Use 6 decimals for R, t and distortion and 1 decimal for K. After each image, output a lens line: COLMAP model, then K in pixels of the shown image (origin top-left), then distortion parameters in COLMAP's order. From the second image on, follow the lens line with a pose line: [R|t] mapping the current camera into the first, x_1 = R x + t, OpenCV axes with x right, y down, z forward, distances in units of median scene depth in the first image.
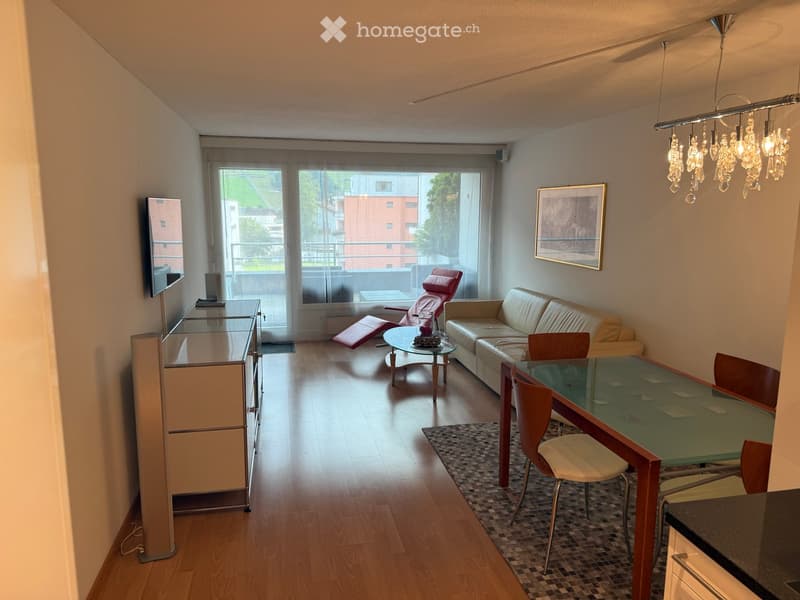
lens RADIAL K [[588.6, 0, 400.0], [0, 588.6, 300.0], [0, 0, 1]] dist [-0.006038, -0.005583]
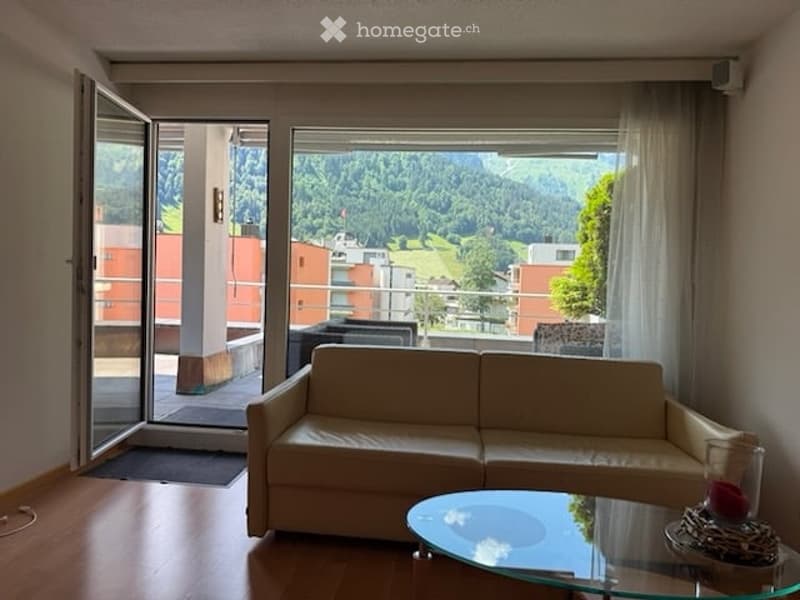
lens RADIAL K [[588.6, 0, 400.0], [0, 588.6, 300.0], [0, 0, 1]] dist [-0.006038, -0.005583]
pose [[0.952544, 0.041213, -0.301597, 0.064302], [-0.077584, 0.990941, -0.109625, -0.015896], [0.294347, 0.127822, 0.947112, 0.425992]]
